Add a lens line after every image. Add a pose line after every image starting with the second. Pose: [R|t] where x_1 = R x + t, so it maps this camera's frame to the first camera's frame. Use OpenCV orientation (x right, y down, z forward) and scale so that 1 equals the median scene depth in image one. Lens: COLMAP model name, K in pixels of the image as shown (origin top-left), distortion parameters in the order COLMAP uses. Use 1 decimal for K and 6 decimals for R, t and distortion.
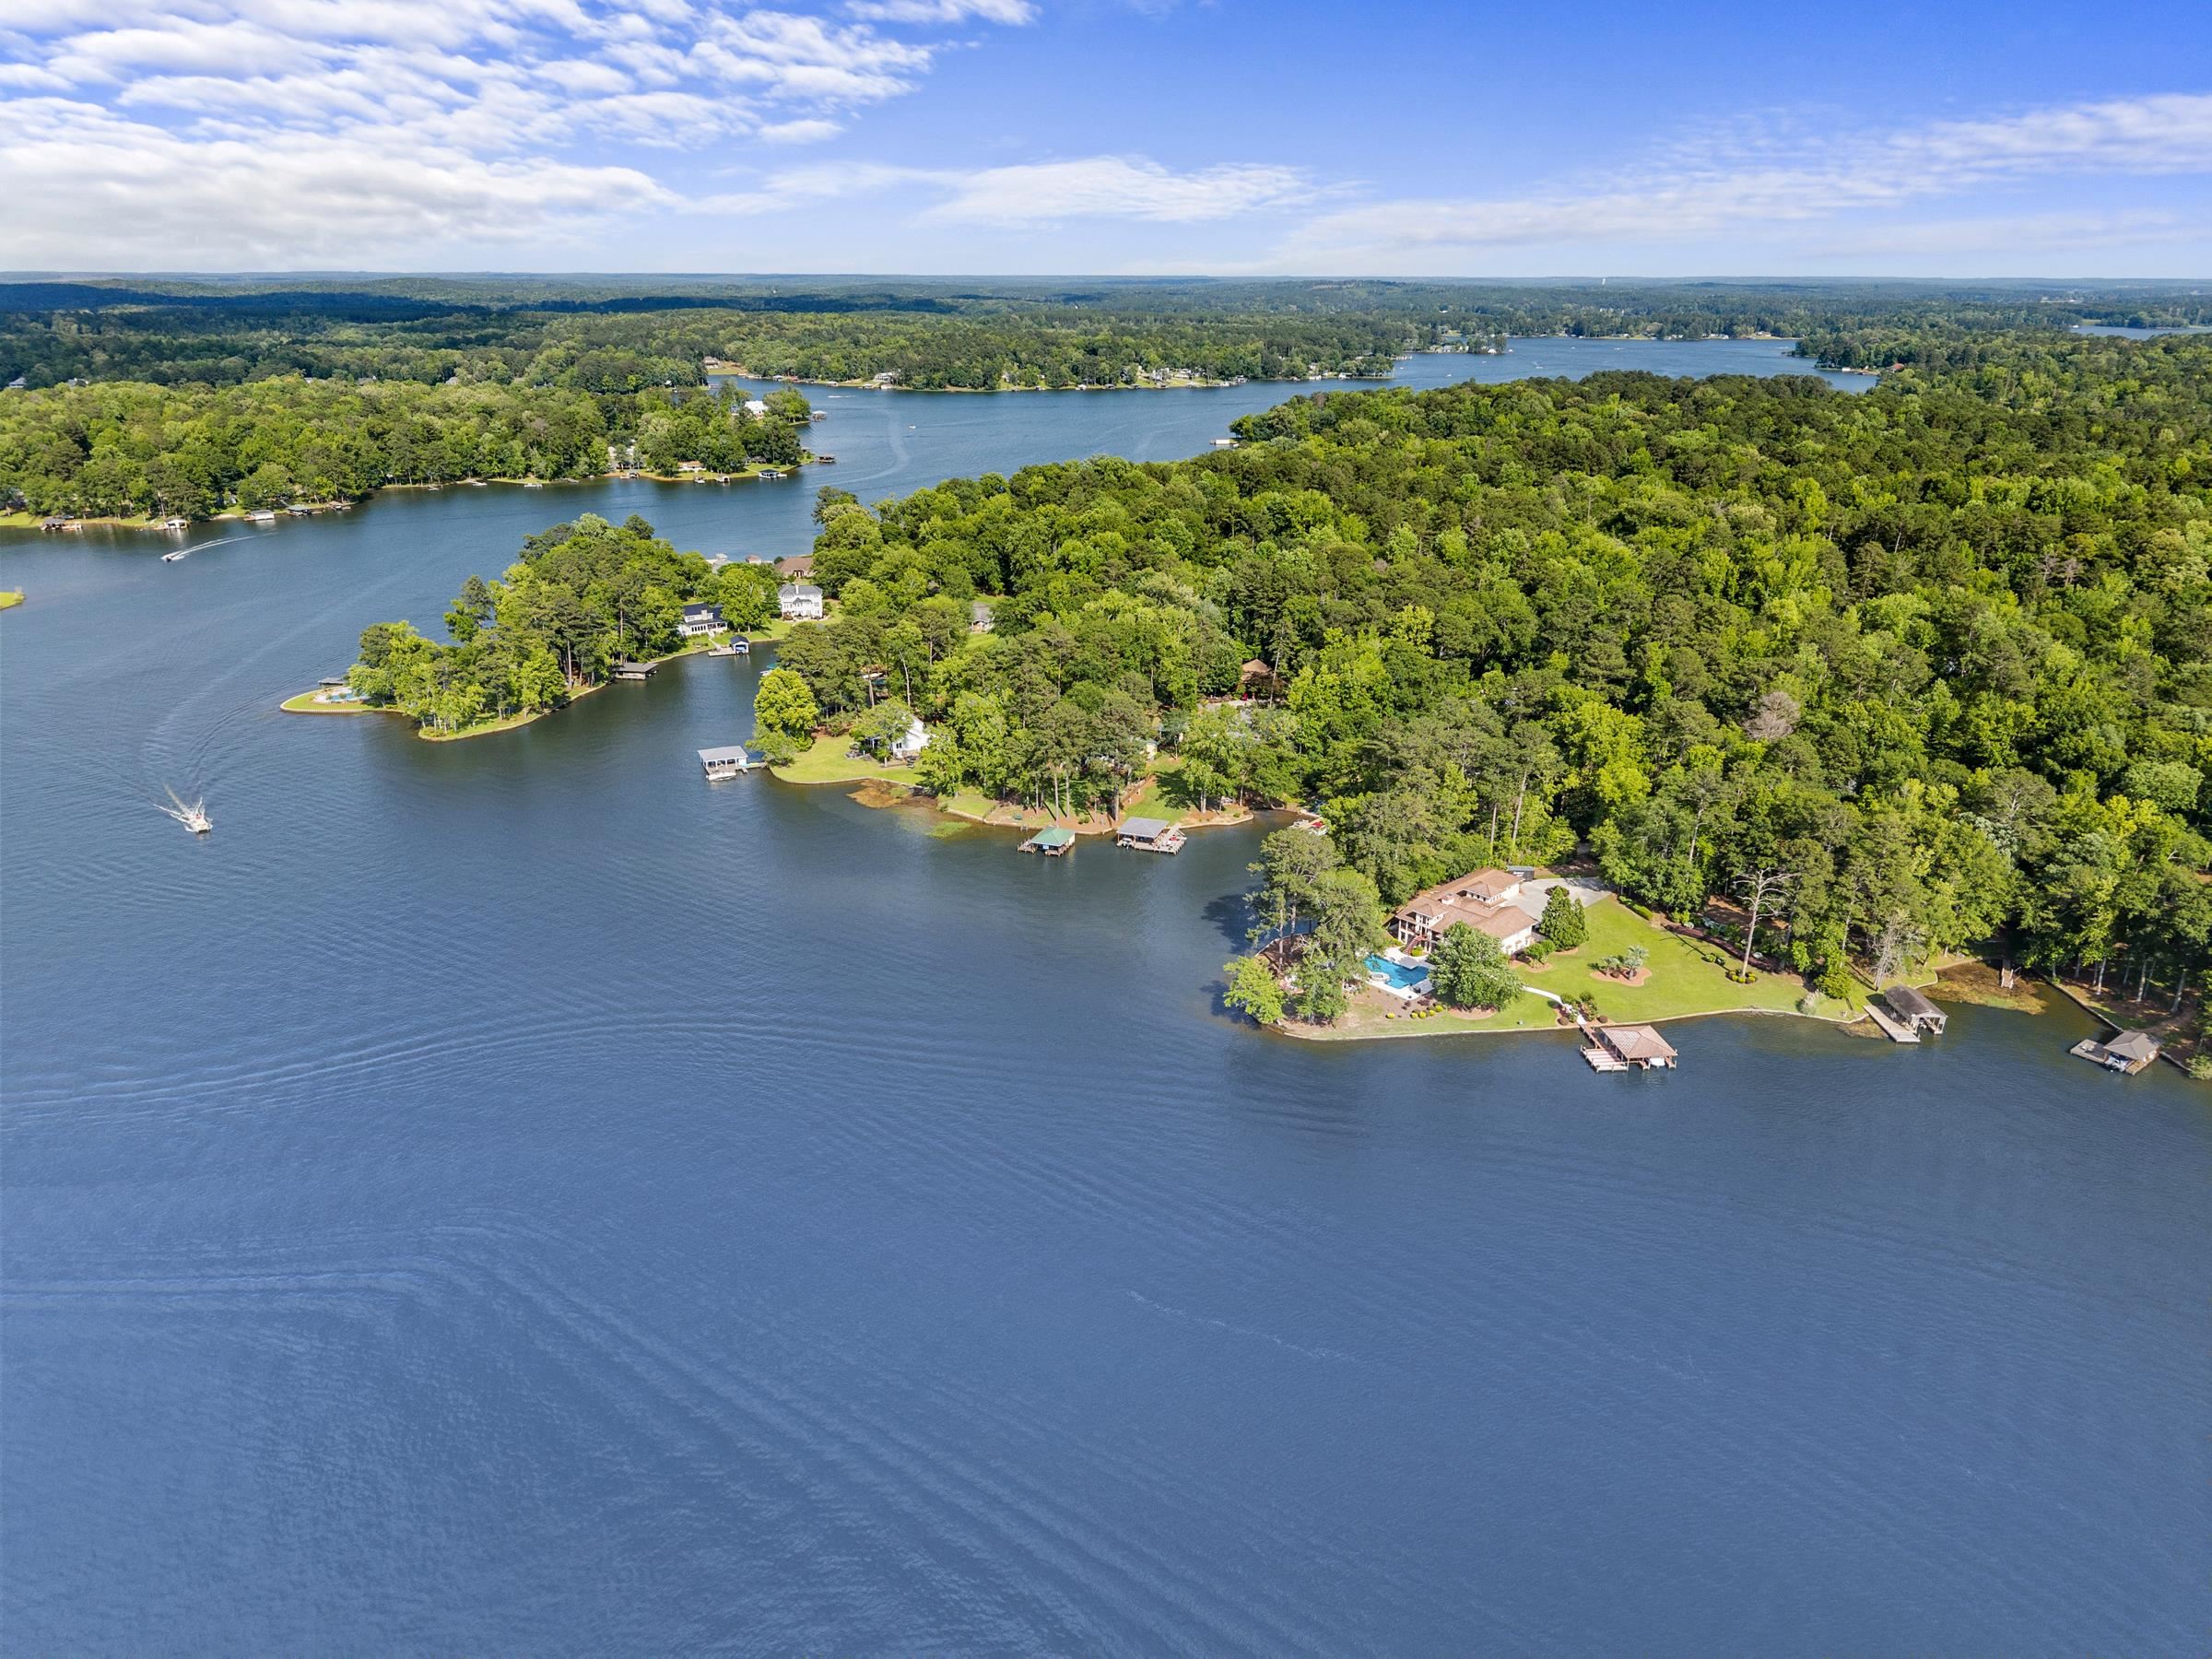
lens RADIAL K [[1476.6, 0, 1106.0], [0, 1476.6, 829.5], [0, 0, 1]] dist [0.067349, -0.090189]
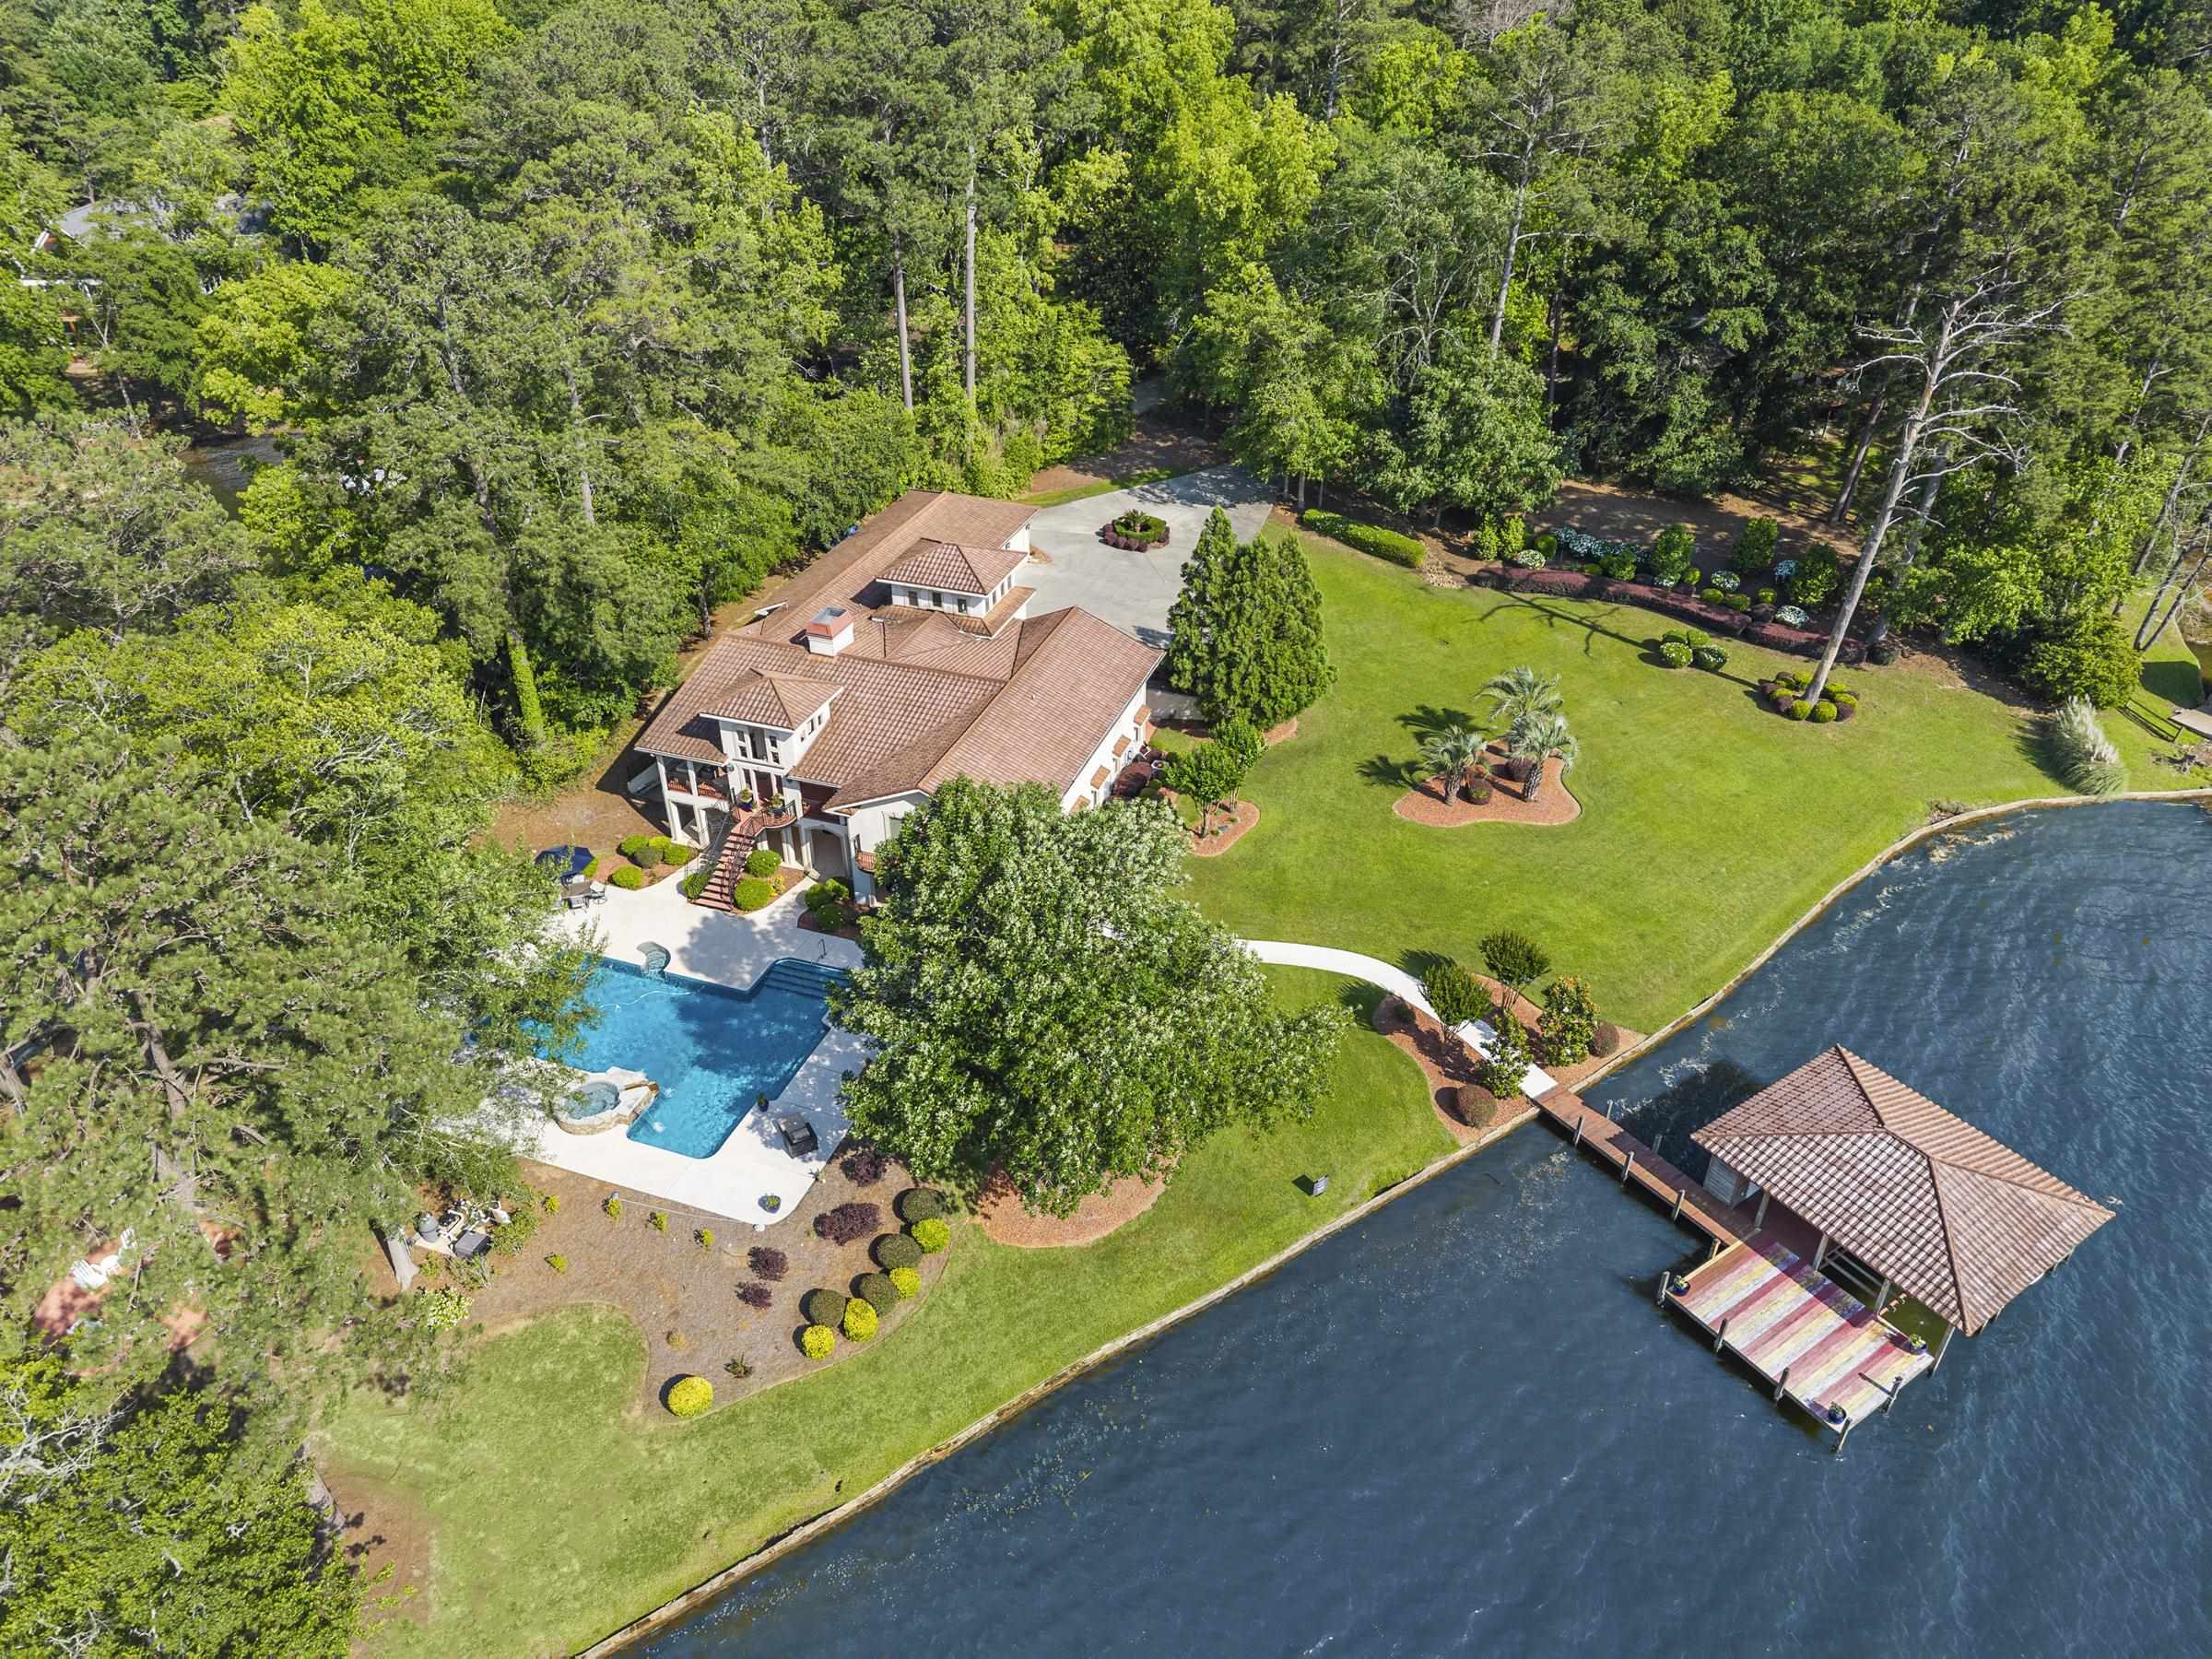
lens RADIAL K [[1476.6, 0, 1106.0], [0, 1476.6, 829.5], [0, 0, 1]] dist [0.067349, -0.090189]
pose [[0.886166, -0.256091, 0.386171, 0.164964], [0.164669, 0.953046, 0.254141, 0.022600], [-0.433122, -0.161621, 0.886727, 0.743892]]
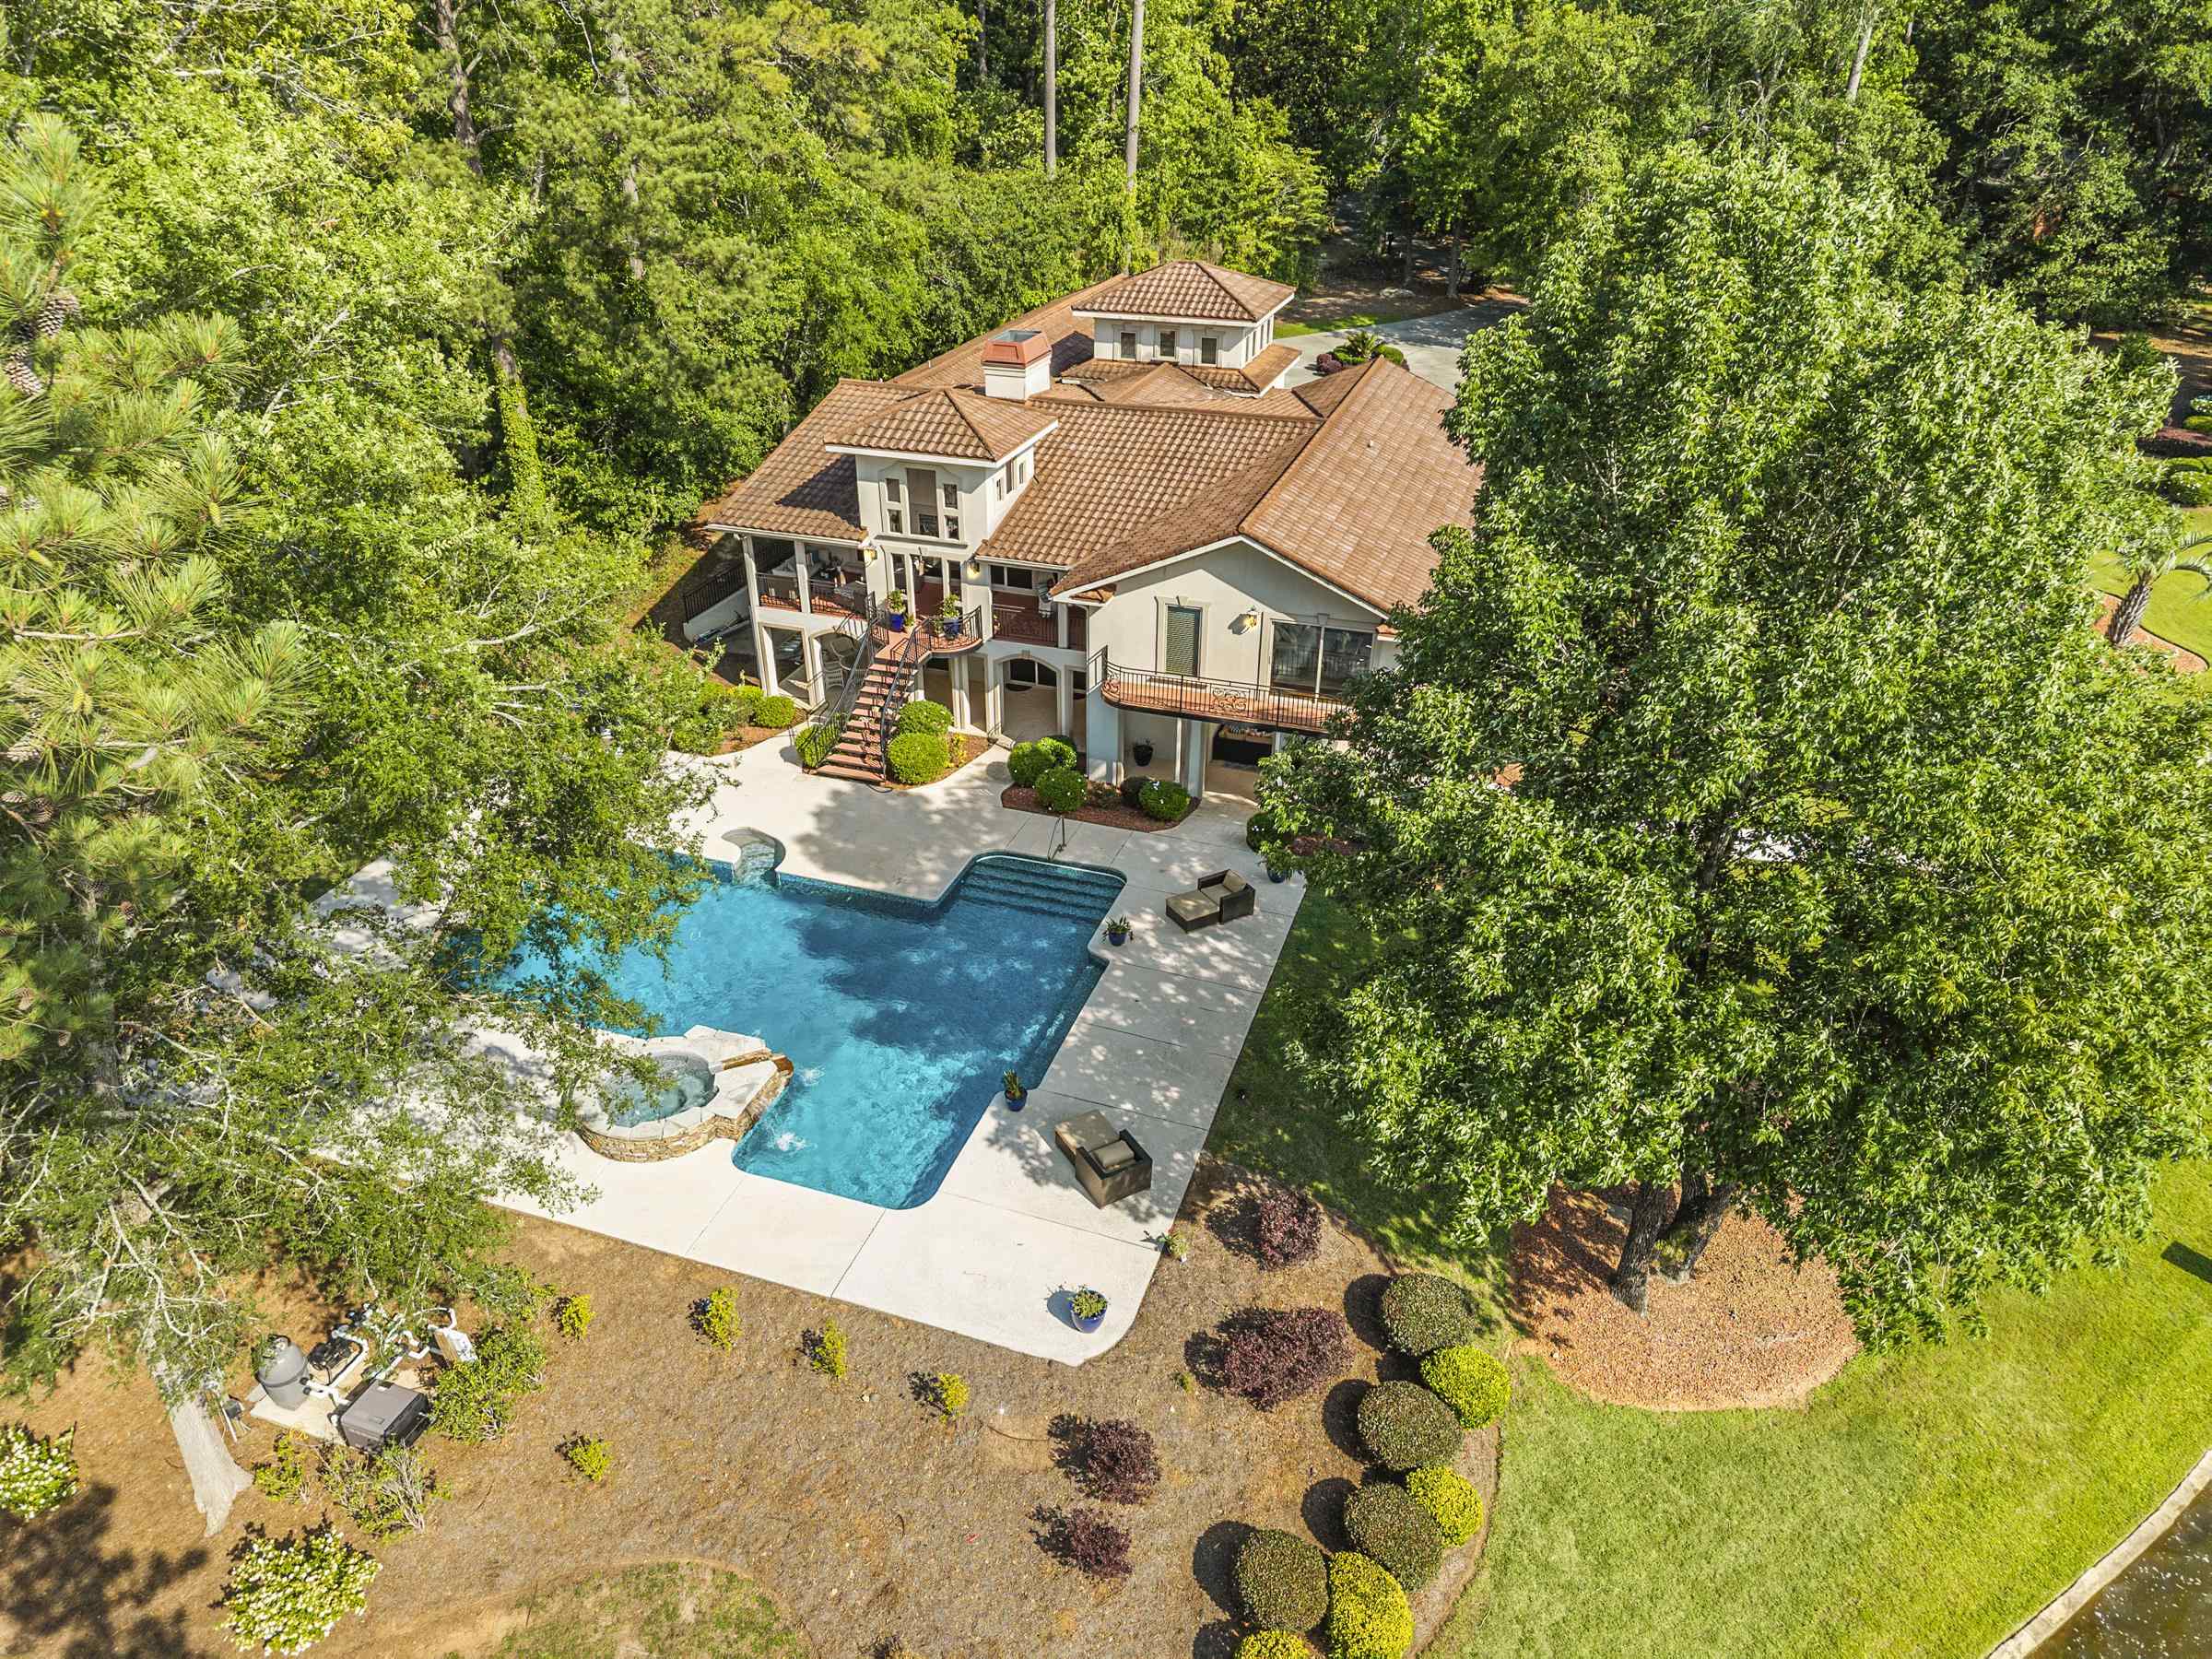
lens RADIAL K [[1476.6, 0, 1106.0], [0, 1476.6, 829.5], [0, 0, 1]] dist [0.067349, -0.090189]
pose [[0.882150, -0.239884, 0.405298, 0.162568], [0.170942, 0.964962, 0.199068, 0.064071], [-0.438850, -0.106325, 0.892247, 0.843371]]
